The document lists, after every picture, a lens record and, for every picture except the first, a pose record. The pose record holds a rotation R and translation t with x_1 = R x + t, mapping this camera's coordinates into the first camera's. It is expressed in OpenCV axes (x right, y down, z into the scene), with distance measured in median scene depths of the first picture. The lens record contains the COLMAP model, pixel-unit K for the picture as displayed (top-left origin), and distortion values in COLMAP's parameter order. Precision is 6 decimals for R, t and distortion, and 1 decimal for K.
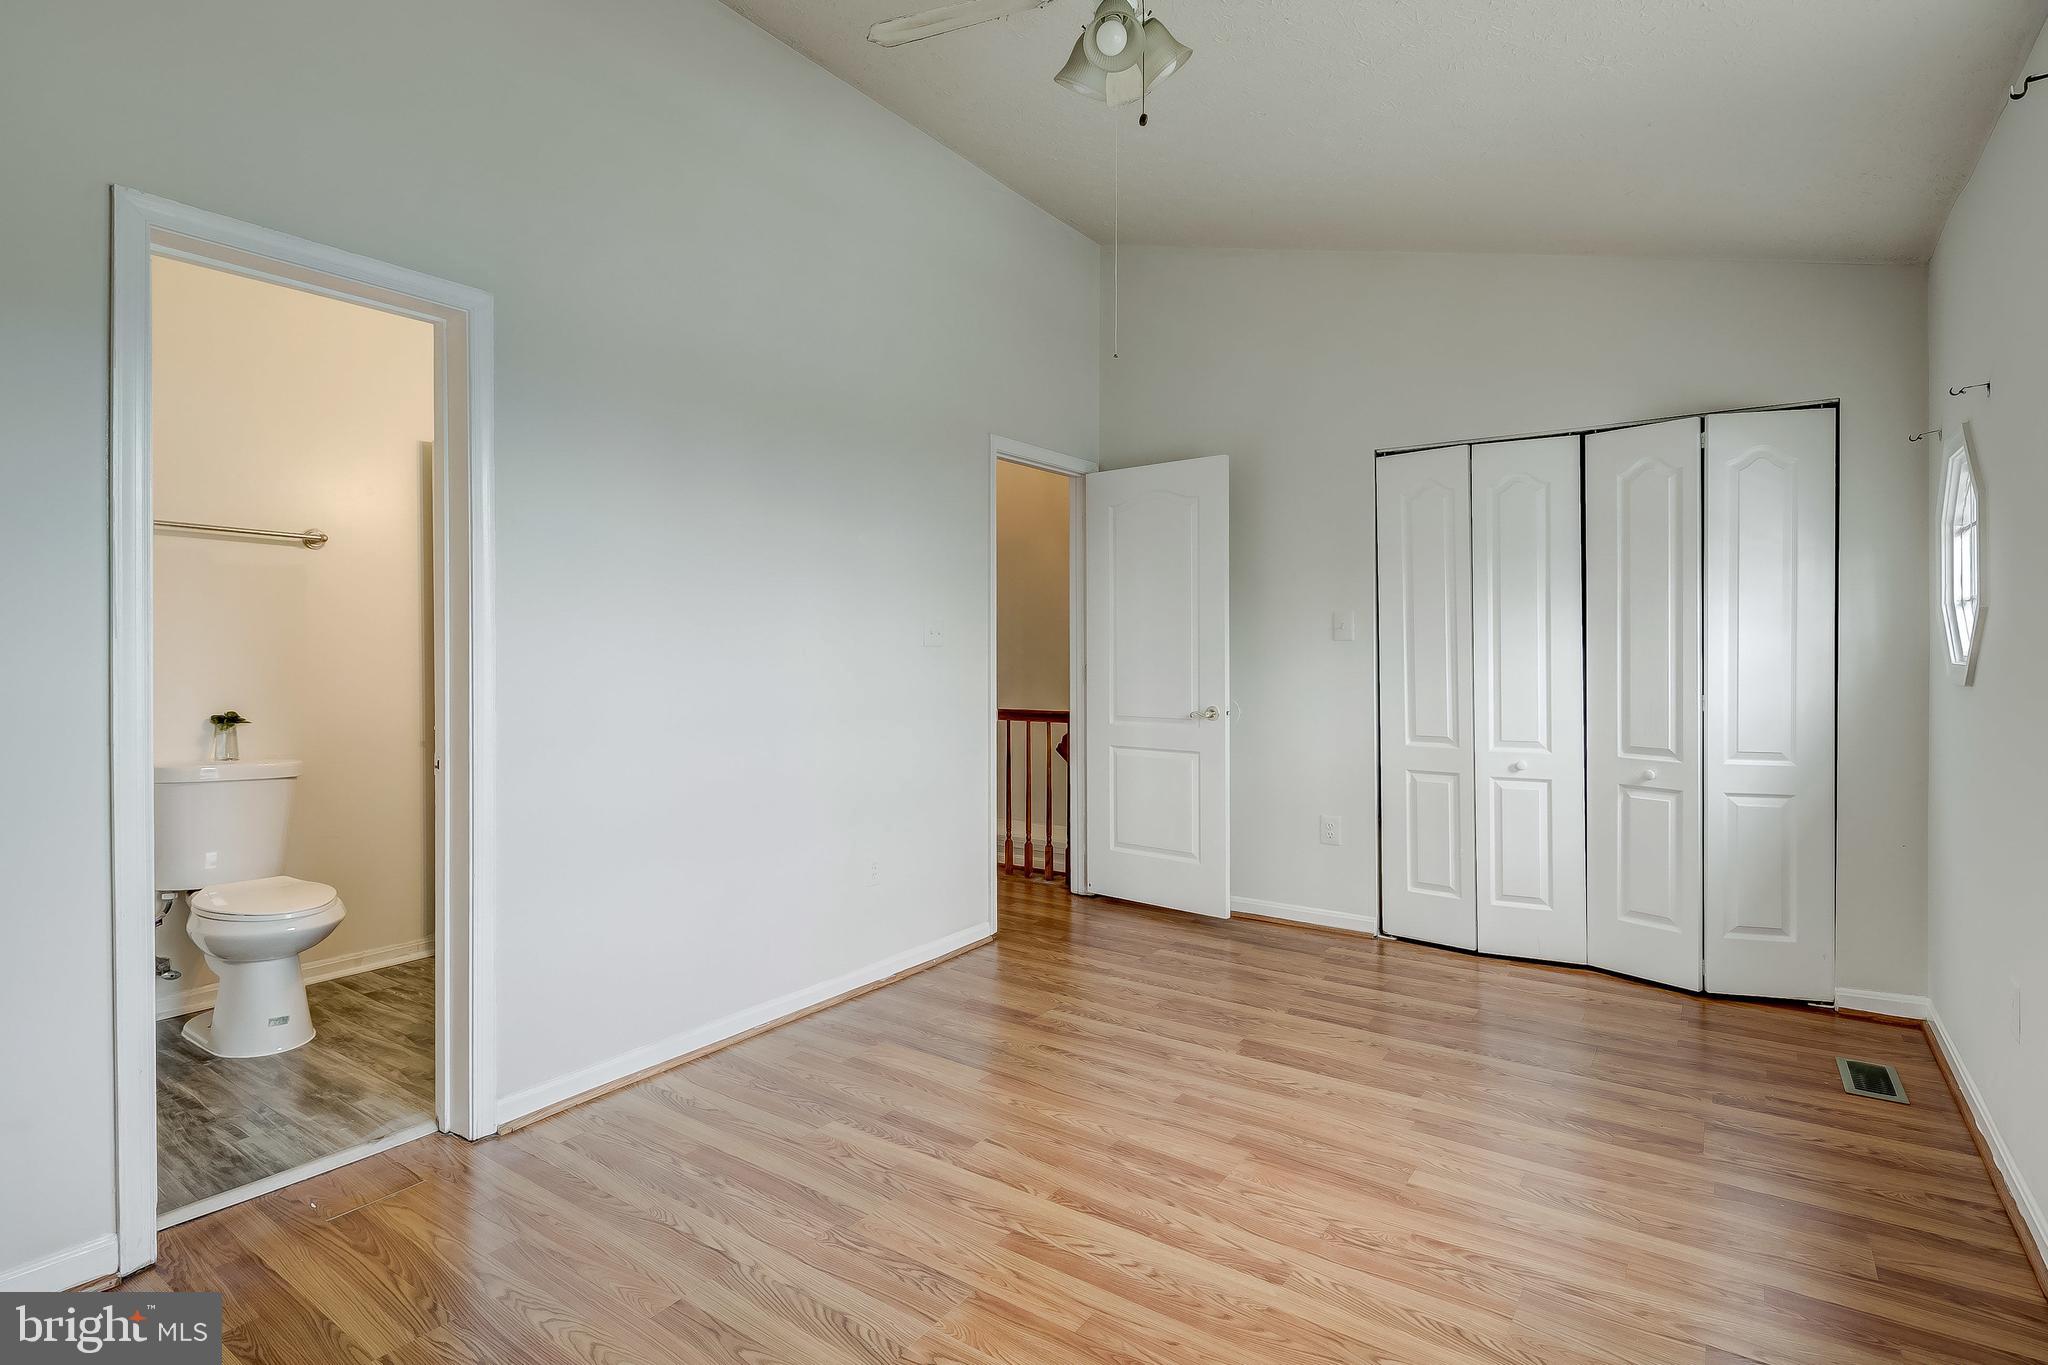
lens RADIAL K [[1007.4, 0, 1022.9], [0, 1007.4, 651.6], [0, 0, 1]] dist [0.001622, -0.001810]
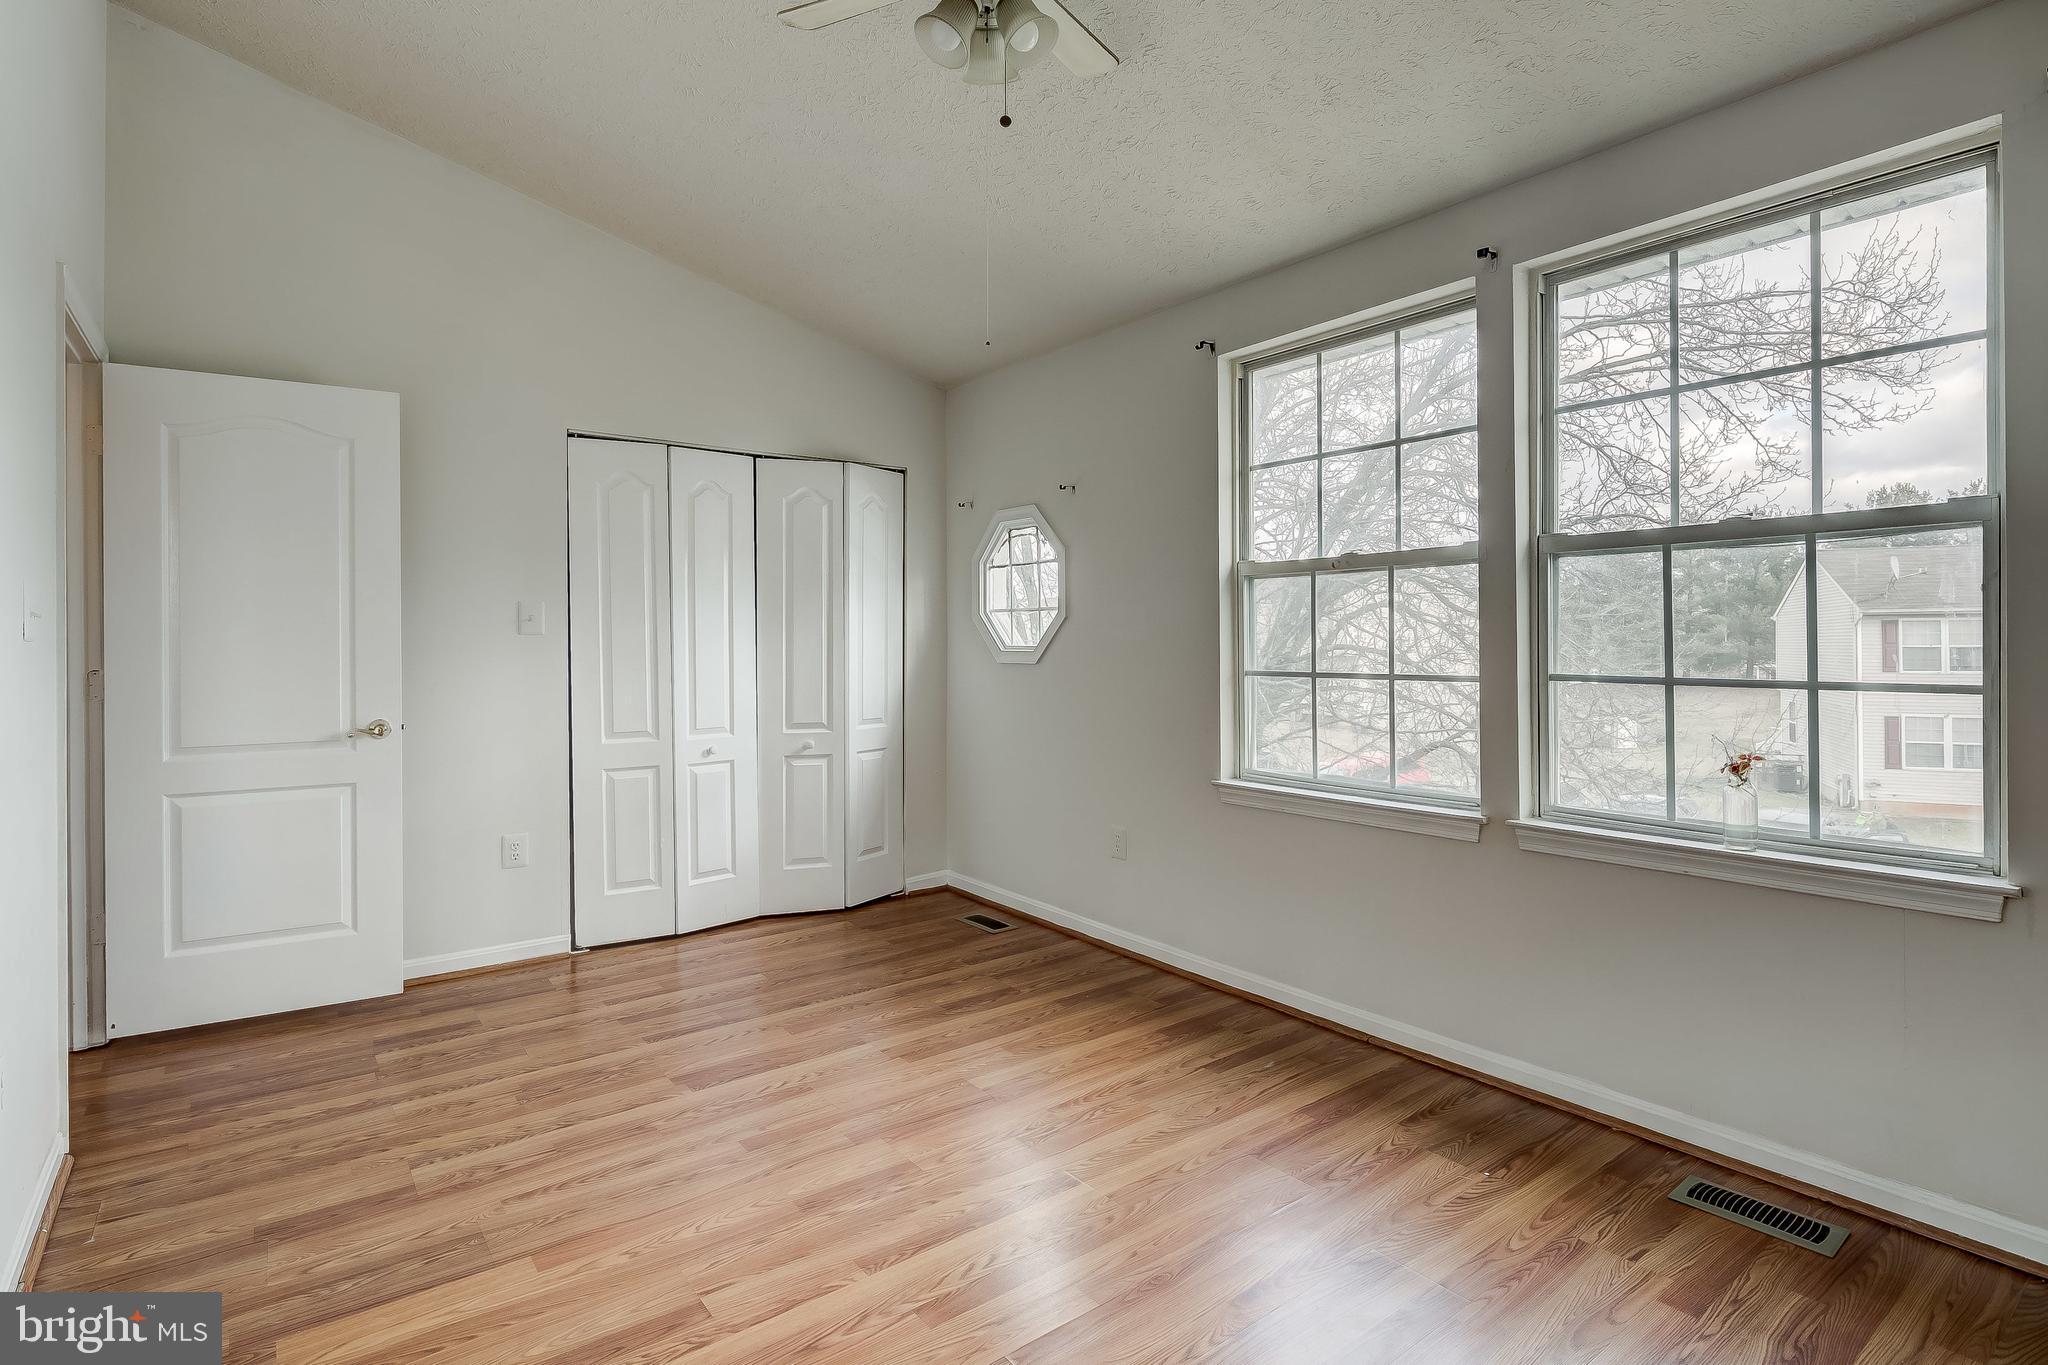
lens RADIAL K [[1012.0, 0, 1010.8], [0, 1012.0, 639.2], [0, 0, 1]] dist [0.005930, -0.007698]
pose [[0.313398, 0.002460, 0.949619, -0.504753], [0.008705, 0.999947, -0.005464, 0.002427], [-0.949582, 0.009979, 0.313360, 0.400118]]
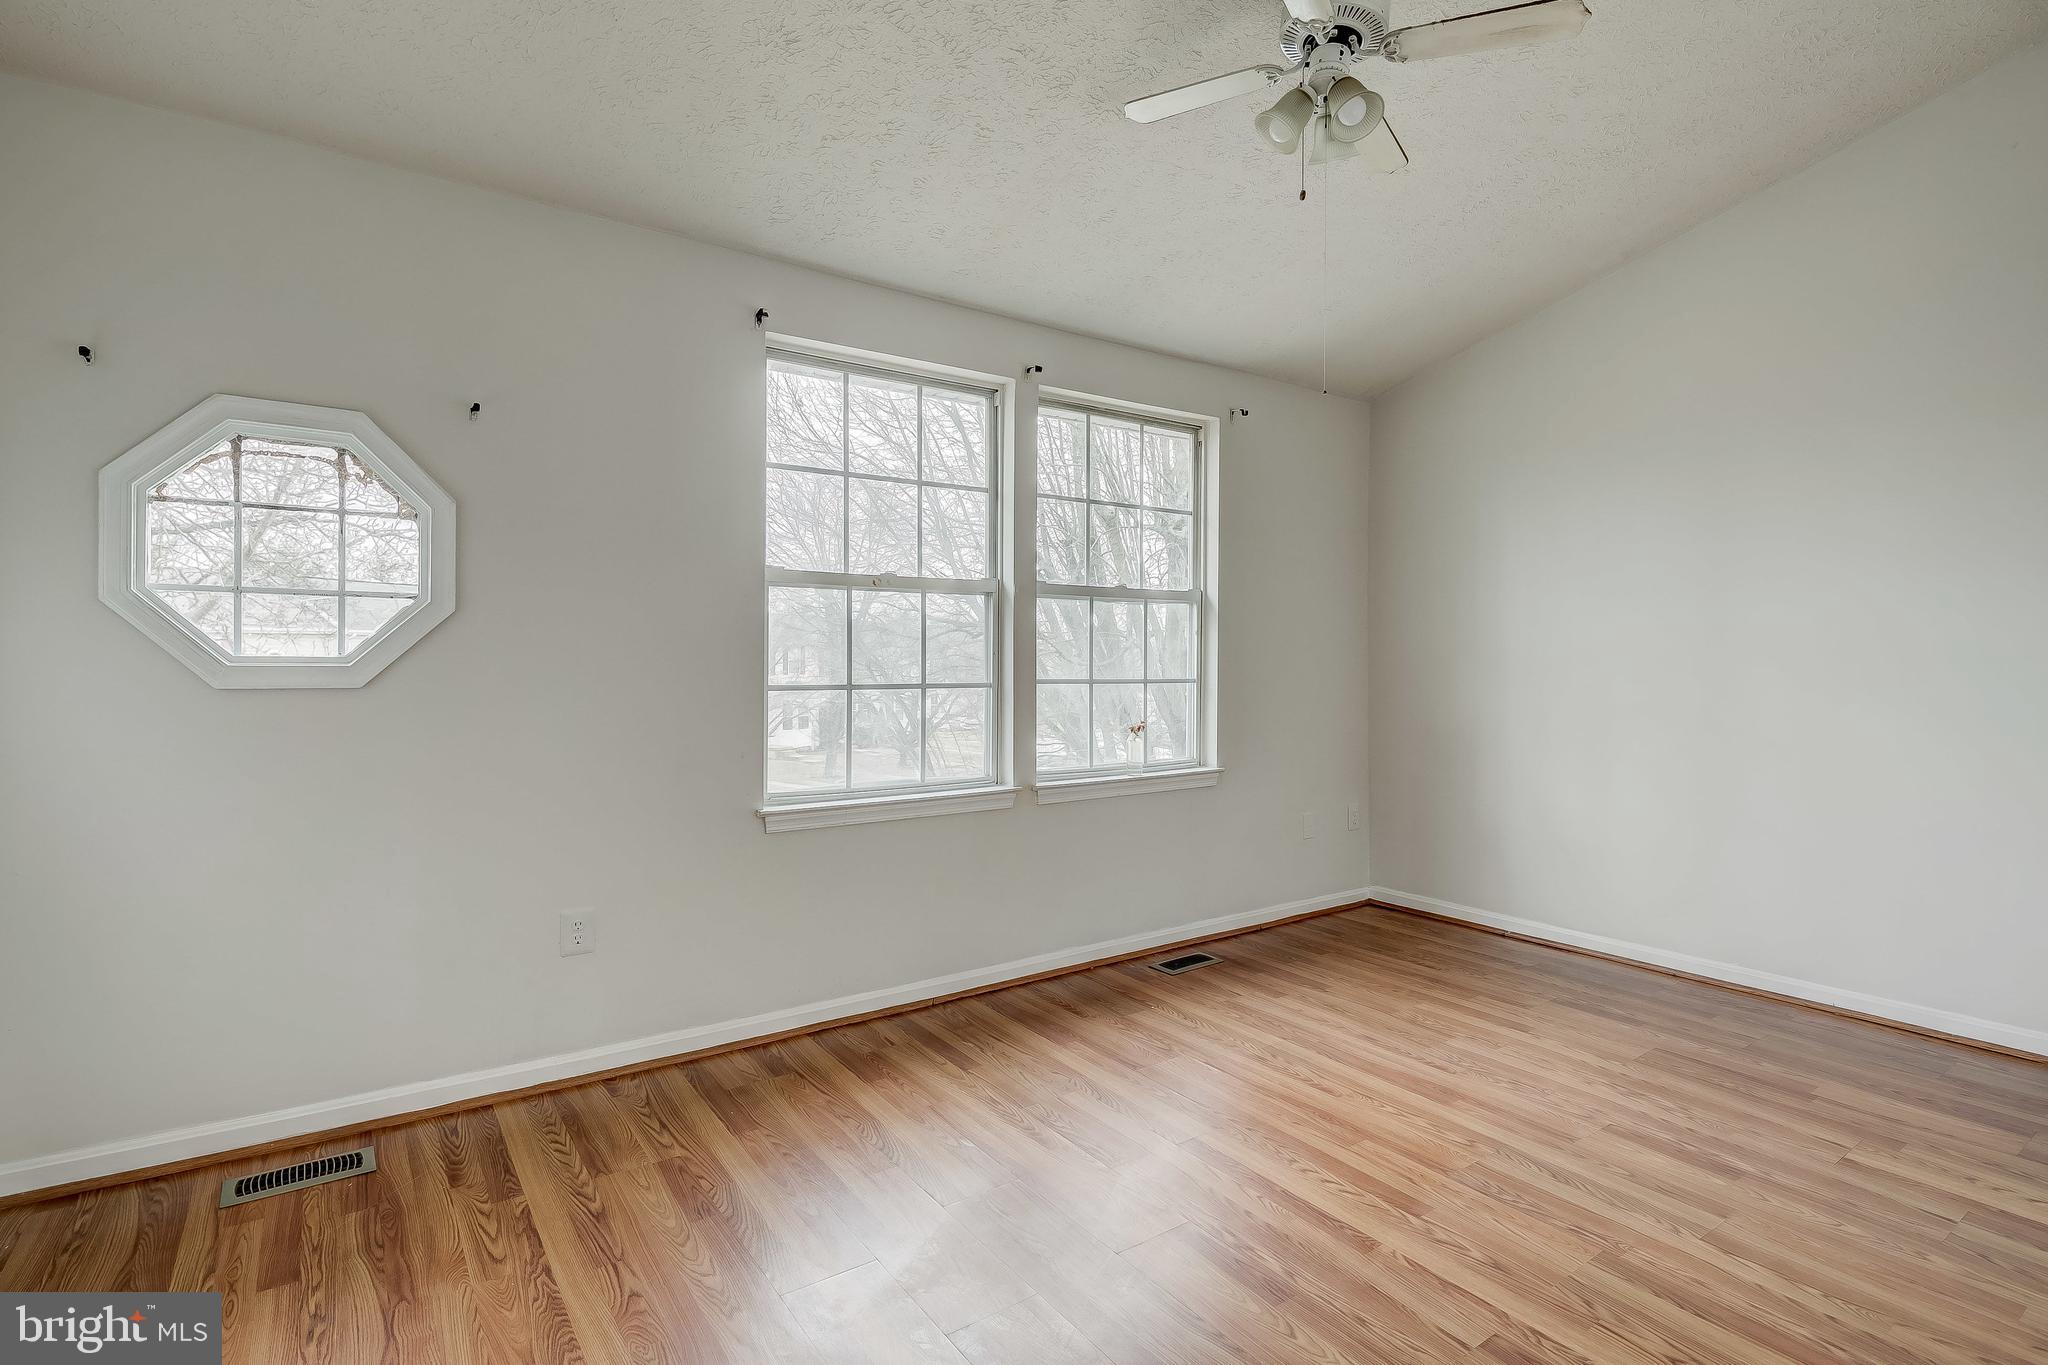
lens RADIAL K [[1007.4, 0, 1022.9], [0, 1007.4, 651.6], [0, 0, 1]] dist [0.001622, -0.001810]
pose [[-0.941346, -0.000974, 0.337443, 0.014686], [-0.001475, 0.999998, -0.001228, 0.000222], [-0.337441, -0.001654, -0.941345, 1.309766]]
